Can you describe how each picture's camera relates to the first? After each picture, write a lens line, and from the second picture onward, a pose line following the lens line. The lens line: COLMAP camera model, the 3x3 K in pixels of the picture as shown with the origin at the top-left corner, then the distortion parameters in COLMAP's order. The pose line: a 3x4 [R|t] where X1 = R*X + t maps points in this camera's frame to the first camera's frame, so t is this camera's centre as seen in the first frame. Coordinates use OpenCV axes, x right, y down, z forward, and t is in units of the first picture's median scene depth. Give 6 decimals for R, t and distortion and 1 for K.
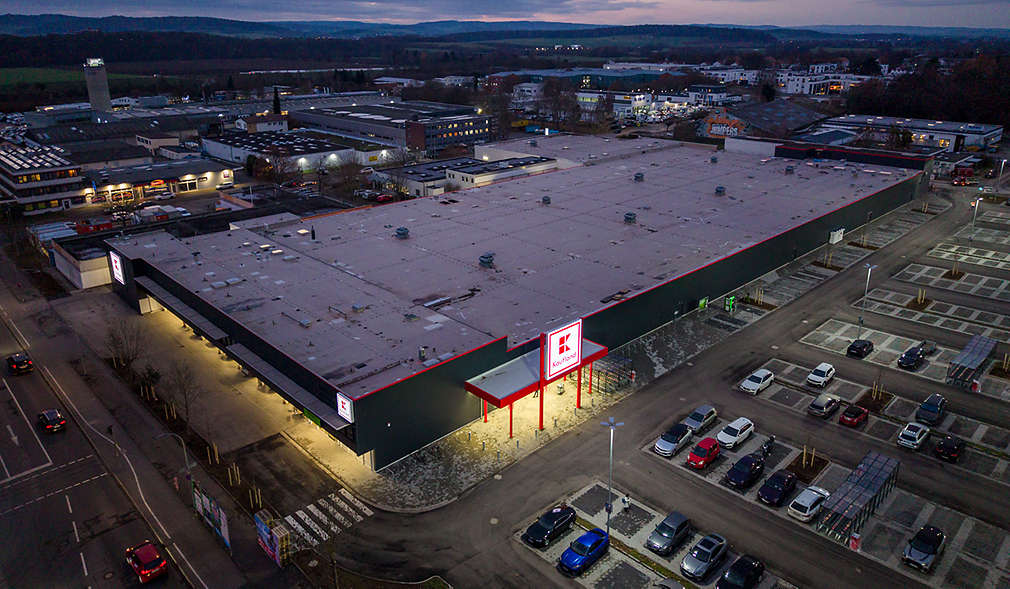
lens RADIAL K [[668.1, 0, 505.0], [0, 668.1, 294.5], [0, 0, 1]] dist [0.006380, -0.002262]
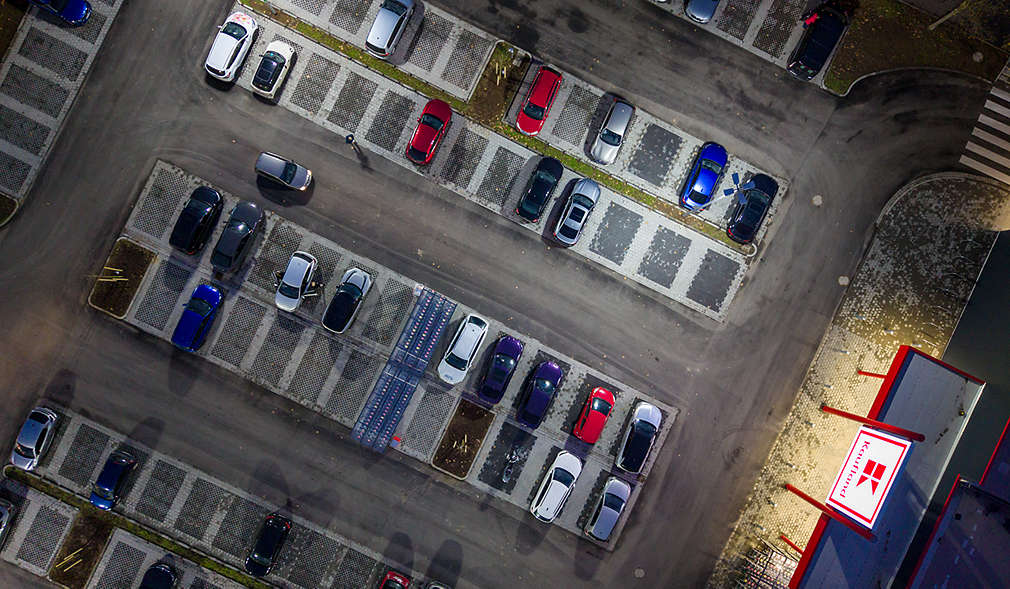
lens RADIAL K [[668.1, 0, 505.0], [0, 668.1, 294.5], [0, 0, 1]] dist [0.006380, -0.002262]
pose [[-0.941273, 0.337613, -0.004732, 0.372844], [-0.116998, -0.312981, 0.942525, -0.417251], [0.316727, 0.887728, 0.334101, 0.657886]]
